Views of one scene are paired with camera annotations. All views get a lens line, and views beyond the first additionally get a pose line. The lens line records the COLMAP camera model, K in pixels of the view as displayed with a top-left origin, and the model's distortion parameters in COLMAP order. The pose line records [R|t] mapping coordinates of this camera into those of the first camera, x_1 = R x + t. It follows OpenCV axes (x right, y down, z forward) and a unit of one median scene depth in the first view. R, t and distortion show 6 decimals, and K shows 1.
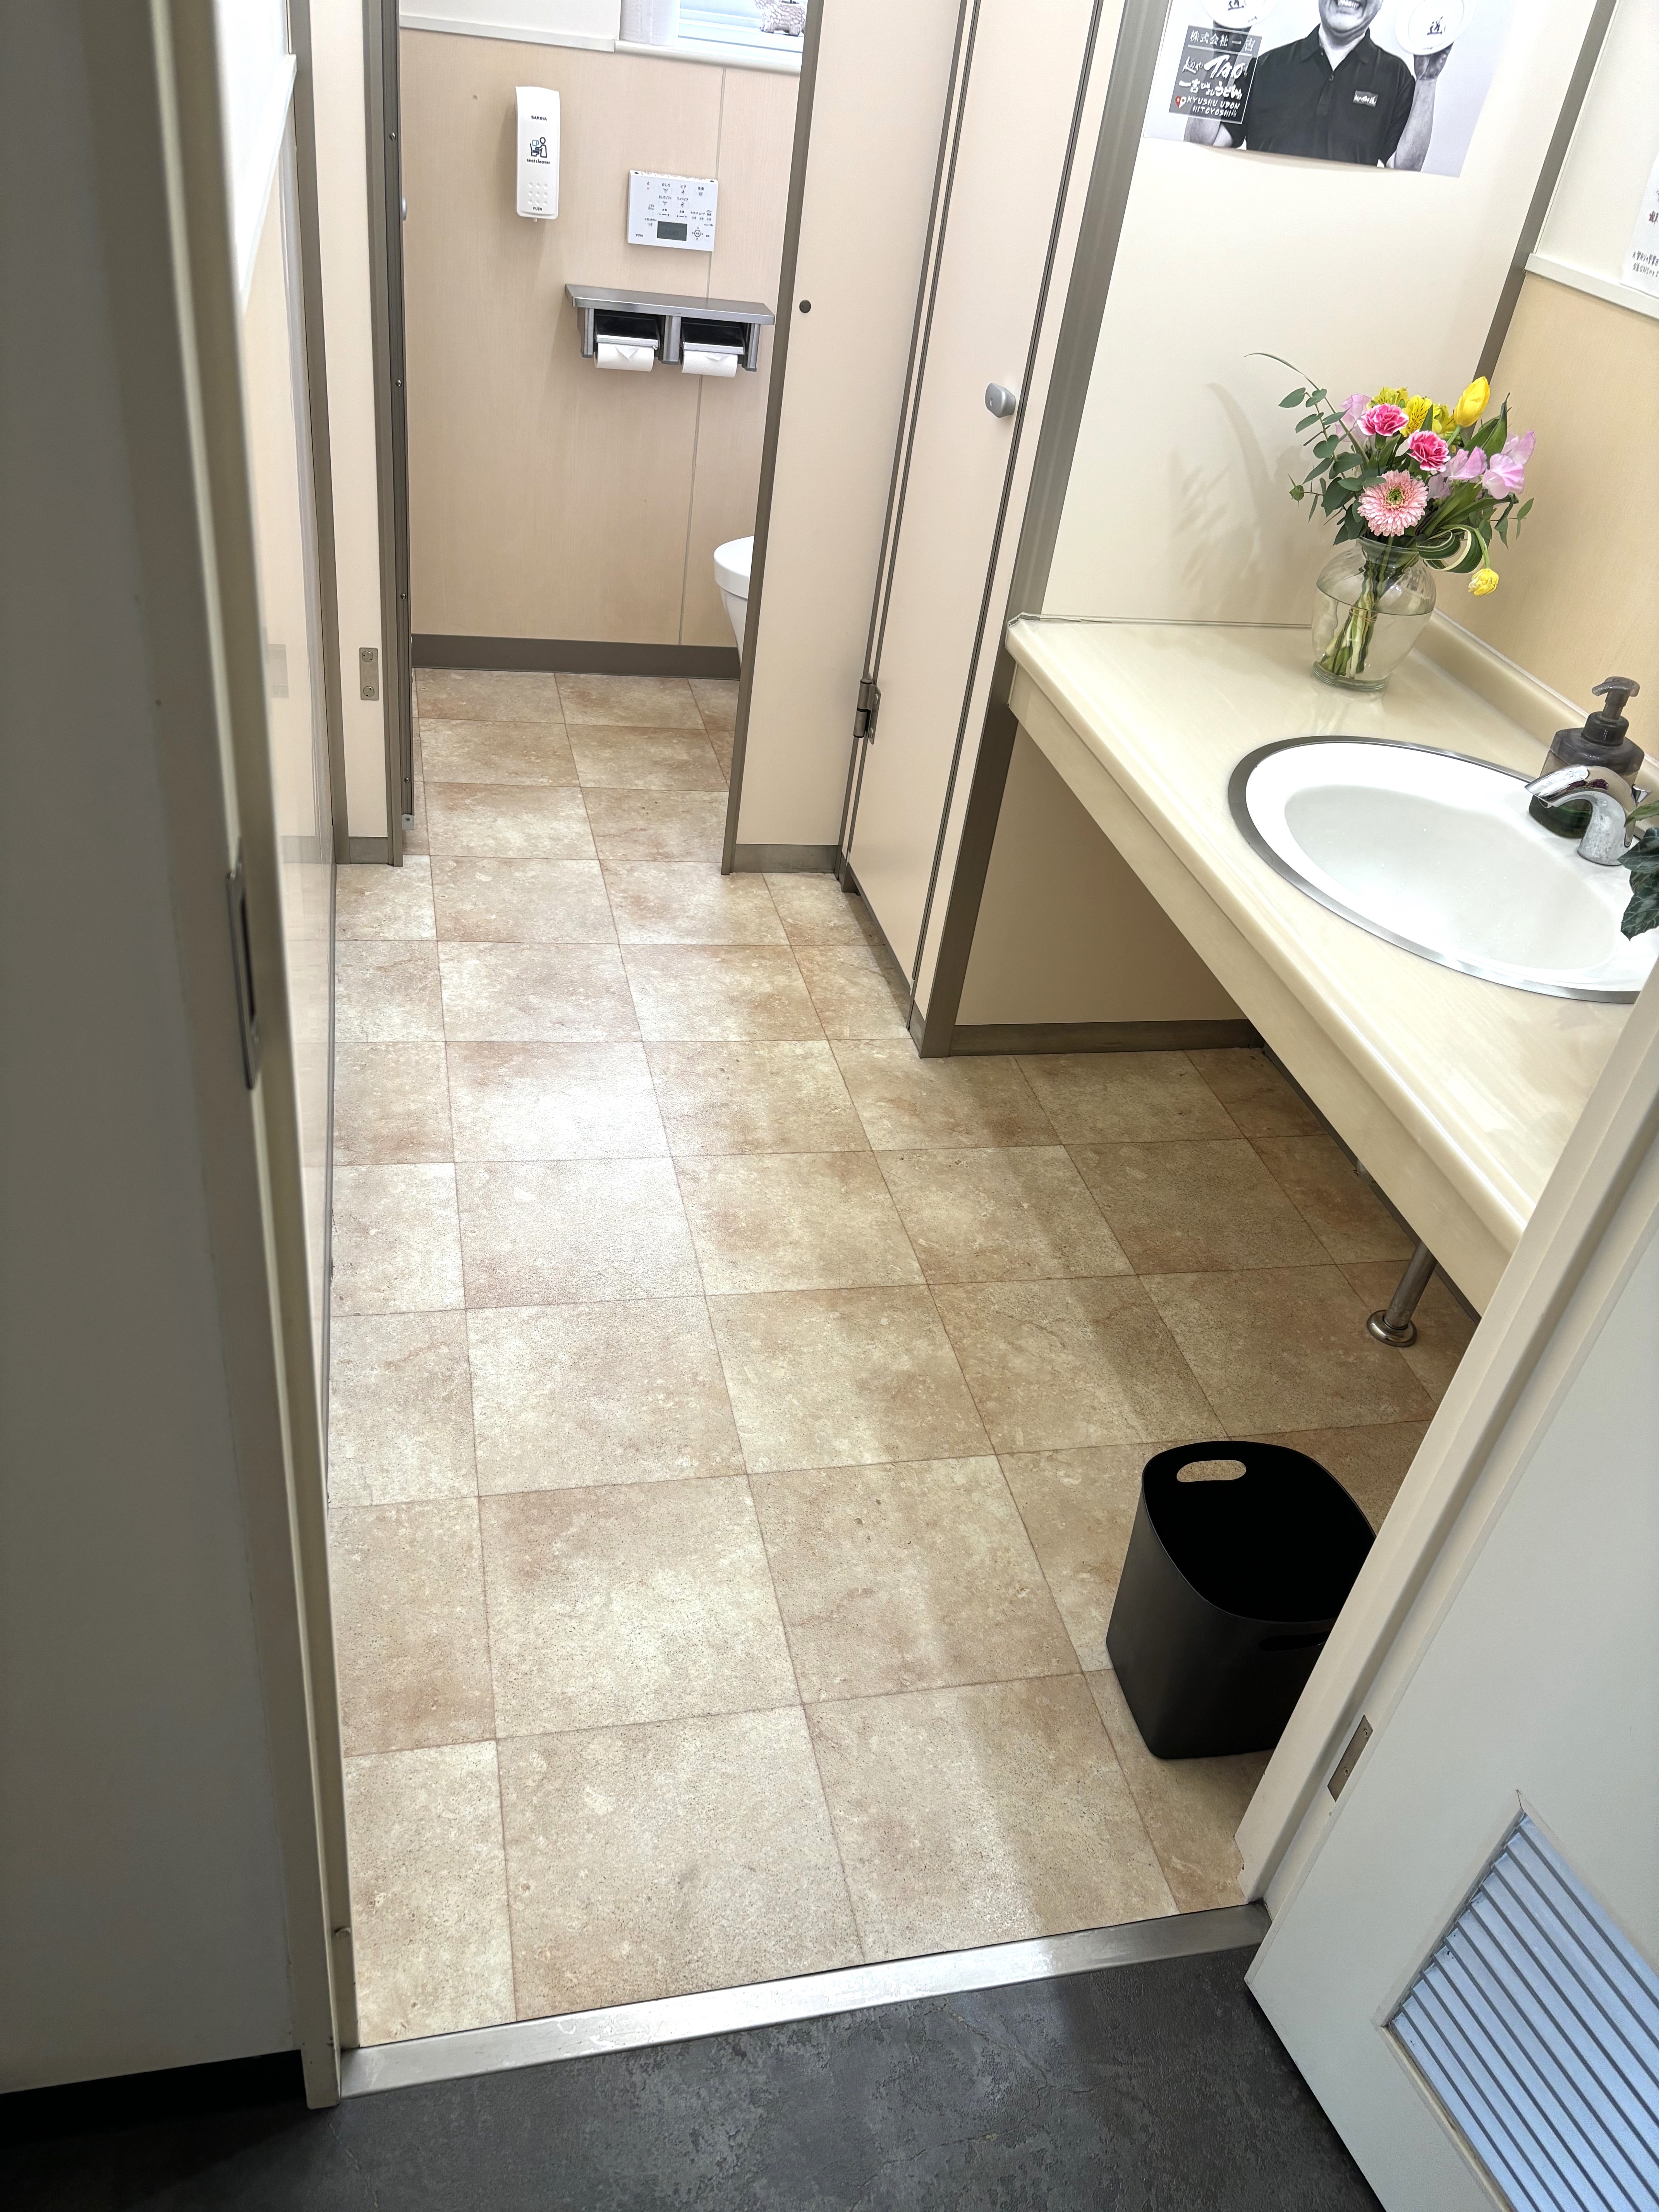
lens RADIAL K [[1618.2, 0, 775.8], [0, 1618.2, 1102.7], [0, 0, 1]] dist [0.055052, 0.003711]
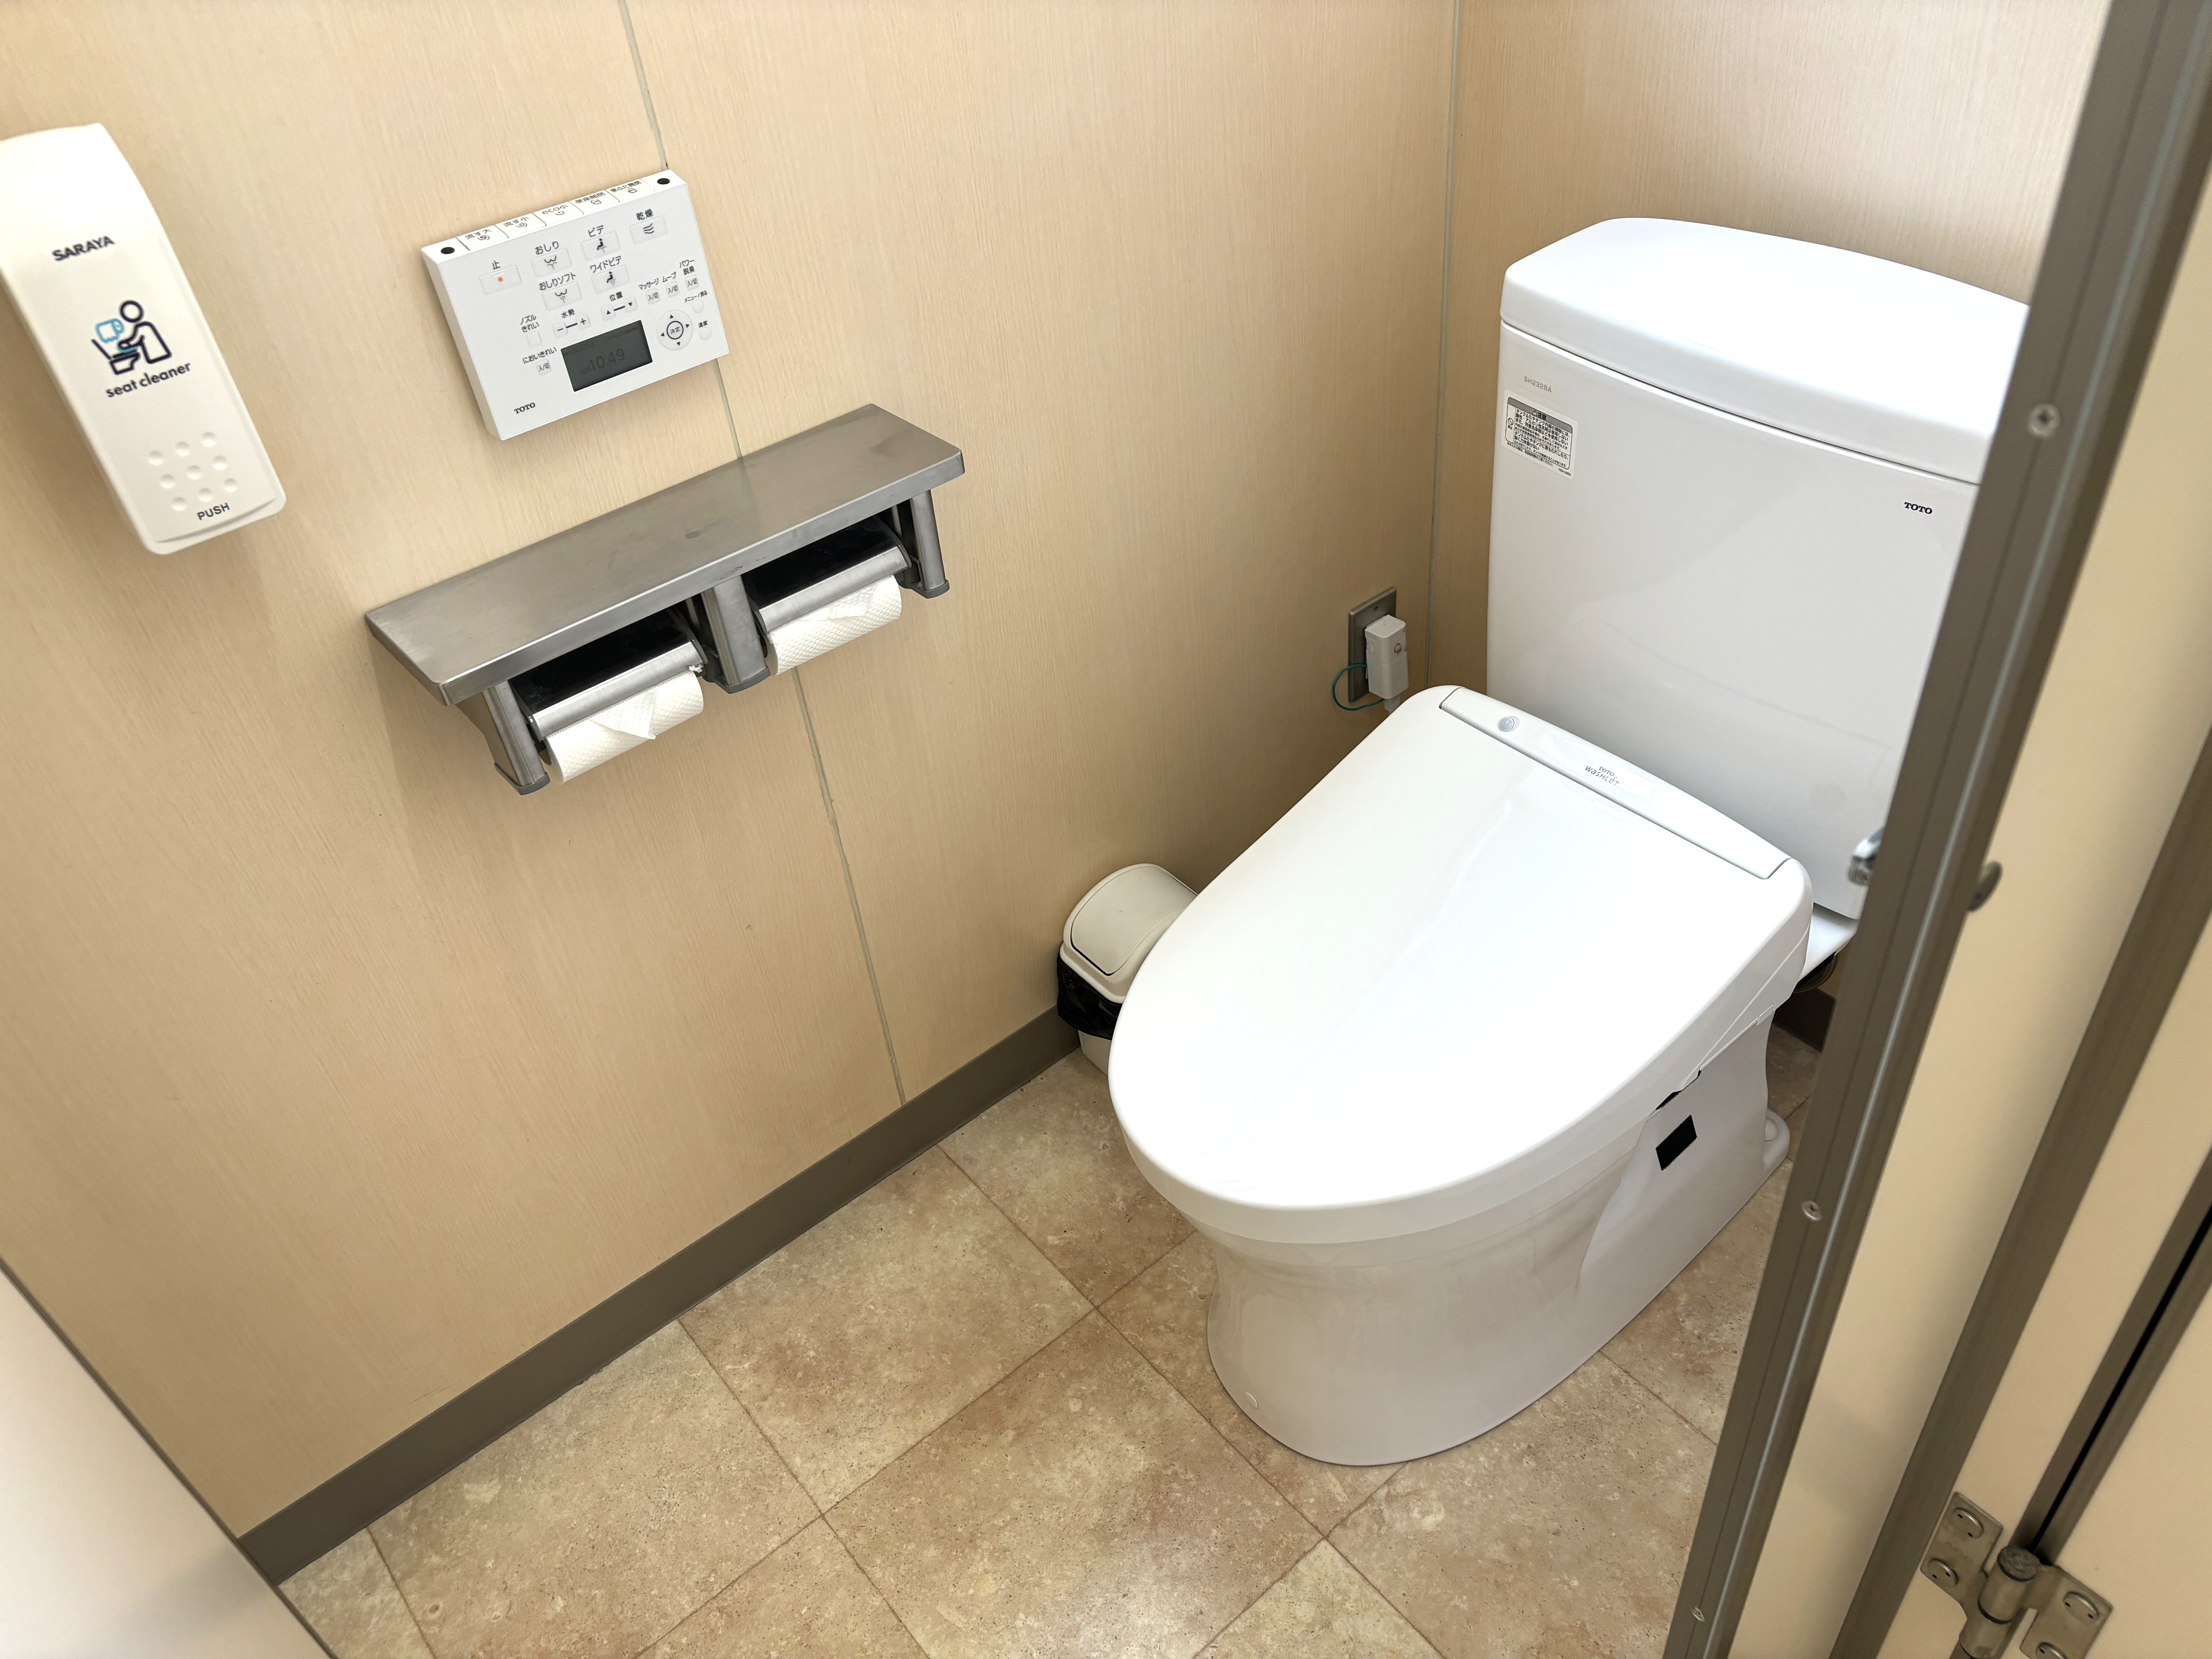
lens RADIAL K [[1639.0, 0, 1106.0], [0, 1639.0, 829.5], [0, 0, 1]] dist [-0.016837, 0.001472]
pose [[0.862509, -0.445517, 0.239985, -0.097464], [0.423298, 0.895063, 0.140287, -0.443368], [-0.277302, -0.019414, 0.960587, 0.644304]]
